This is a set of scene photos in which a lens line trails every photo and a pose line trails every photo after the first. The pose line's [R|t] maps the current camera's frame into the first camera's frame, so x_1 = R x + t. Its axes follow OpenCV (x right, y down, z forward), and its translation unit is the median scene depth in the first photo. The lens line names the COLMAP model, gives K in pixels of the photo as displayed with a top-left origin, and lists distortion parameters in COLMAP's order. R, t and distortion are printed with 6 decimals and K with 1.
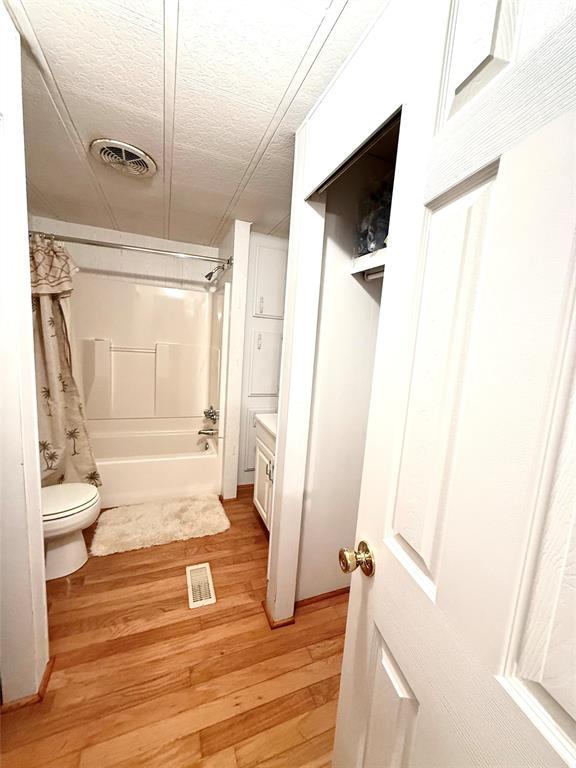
lens RADIAL K [[305.0, 0, 286.9], [0, 305.0, 383.1], [0, 0, 1]] dist [0.003993, -0.000461]
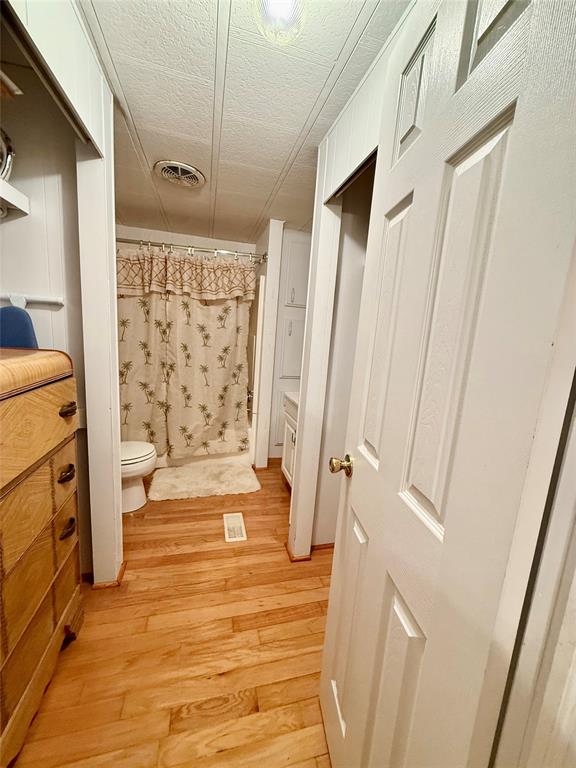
lens RADIAL K [[305.0, 0, 288.2], [0, 305.0, 382.9], [0, 0, 1]] dist [0.003993, -0.000461]
pose [[0.993388, 0.021402, -0.112789, 0.059510], [-0.019491, 0.999648, 0.018021, 0.075673], [0.113135, -0.015704, 0.993456, -0.192317]]
